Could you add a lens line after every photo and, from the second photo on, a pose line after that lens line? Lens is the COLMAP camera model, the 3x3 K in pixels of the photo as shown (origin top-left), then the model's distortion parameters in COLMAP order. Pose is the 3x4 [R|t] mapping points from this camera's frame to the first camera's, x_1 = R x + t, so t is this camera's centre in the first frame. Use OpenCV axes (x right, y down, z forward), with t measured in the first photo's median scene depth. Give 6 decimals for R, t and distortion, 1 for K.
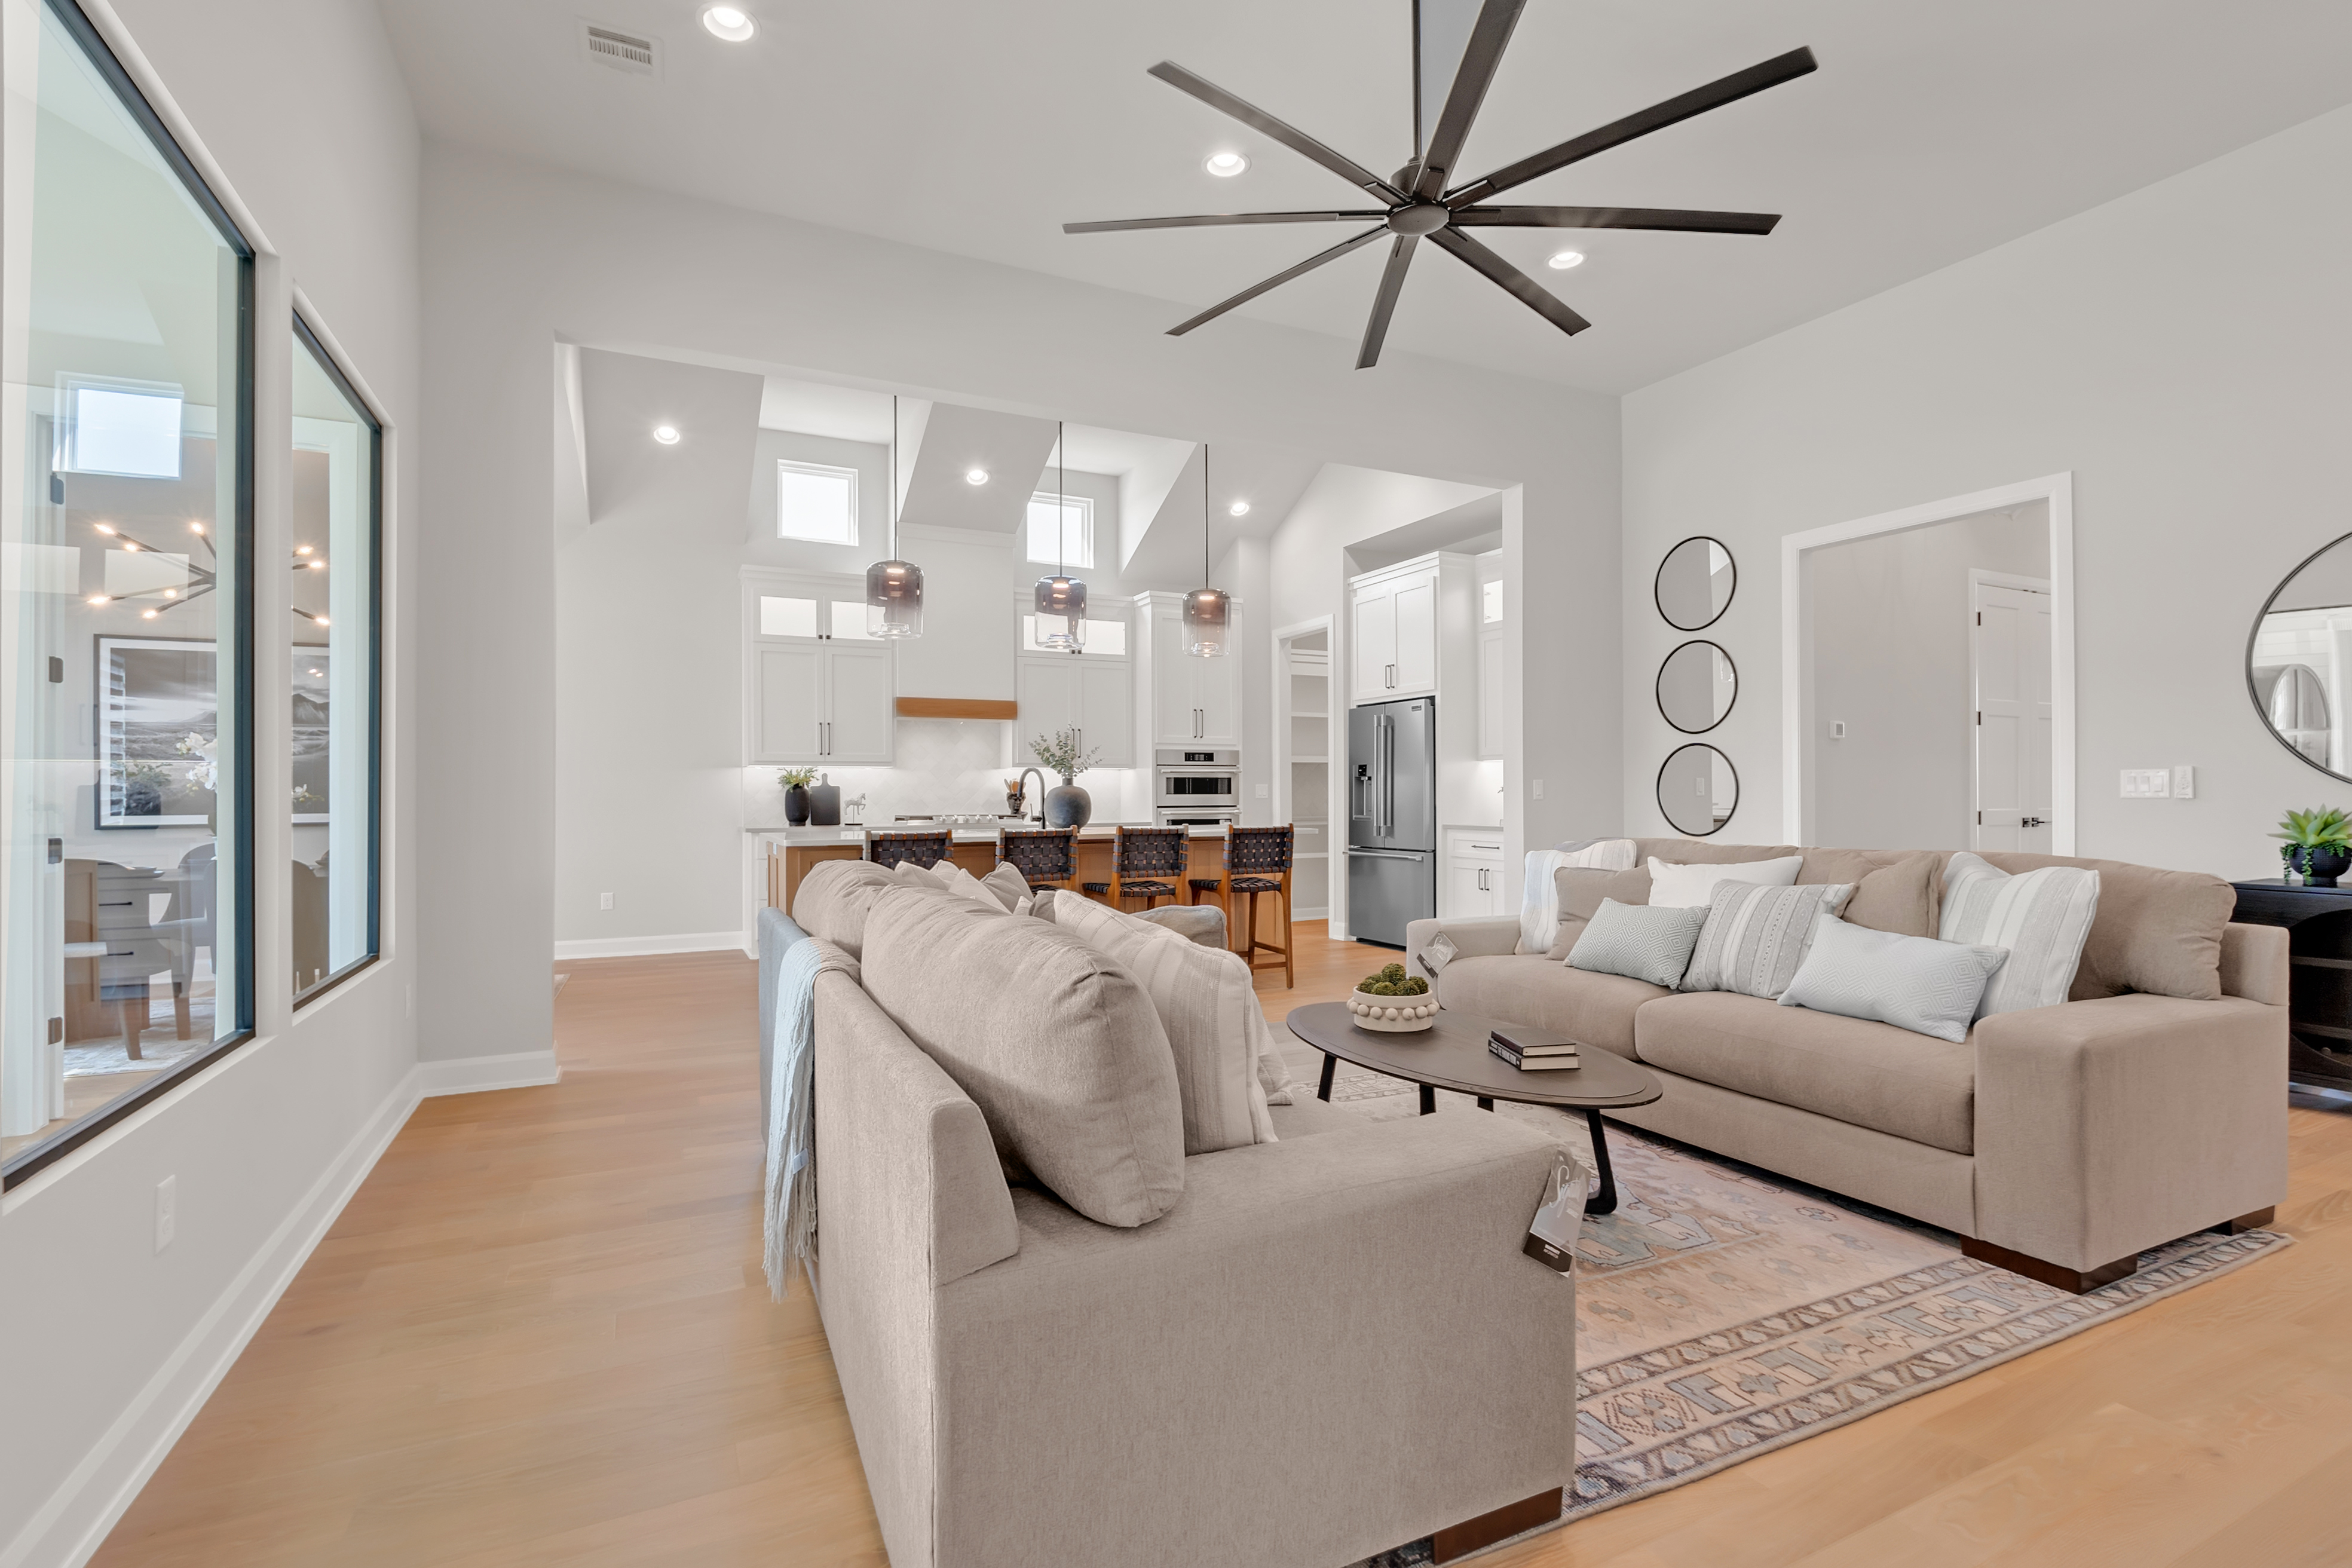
lens RADIAL K [[1119.5, 0, 1174.6], [0, 1119.5, 786.9], [0, 0, 1]] dist [0.001924, -0.000047]
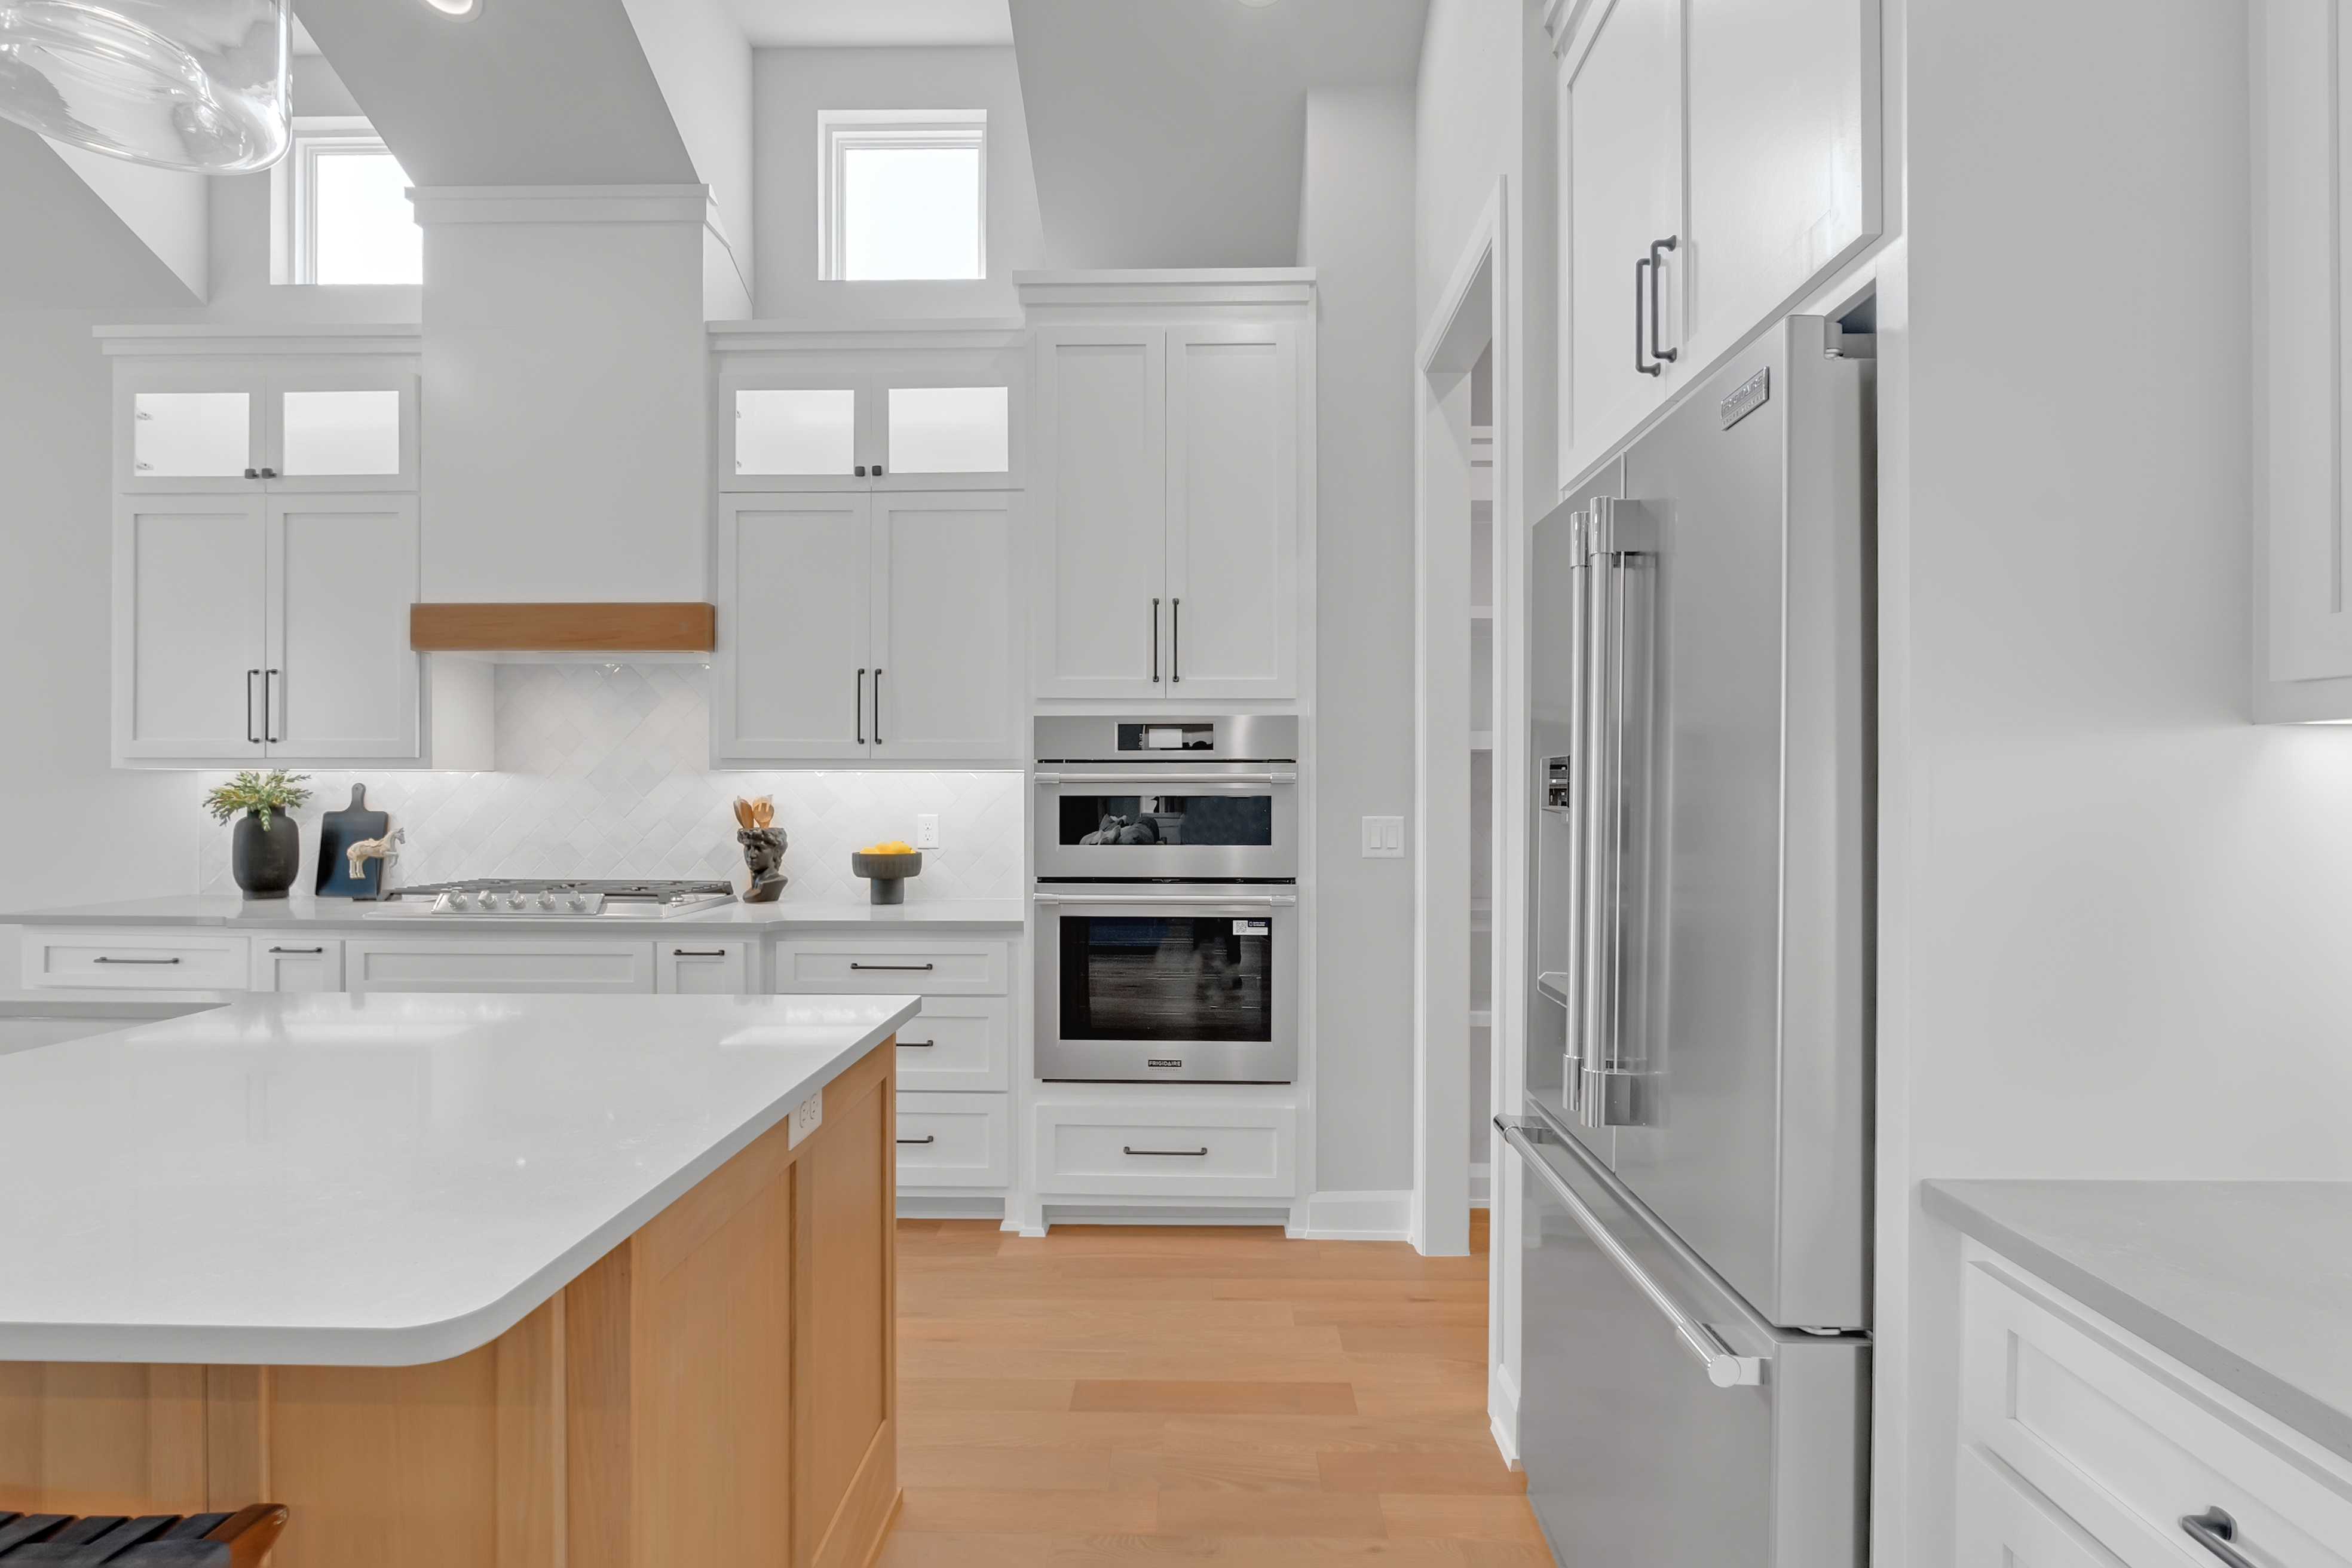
lens RADIAL K [[1119.5, 0, 1178.8], [0, 1119.5, 781.3], [0, 0, 1]] dist [0.001924, -0.000047]
pose [[0.887079, 0.002736, -0.461609, 0.189231], [-0.001889, 0.999996, 0.002297, -0.014181], [0.461613, -0.001166, 0.887081, 0.713175]]
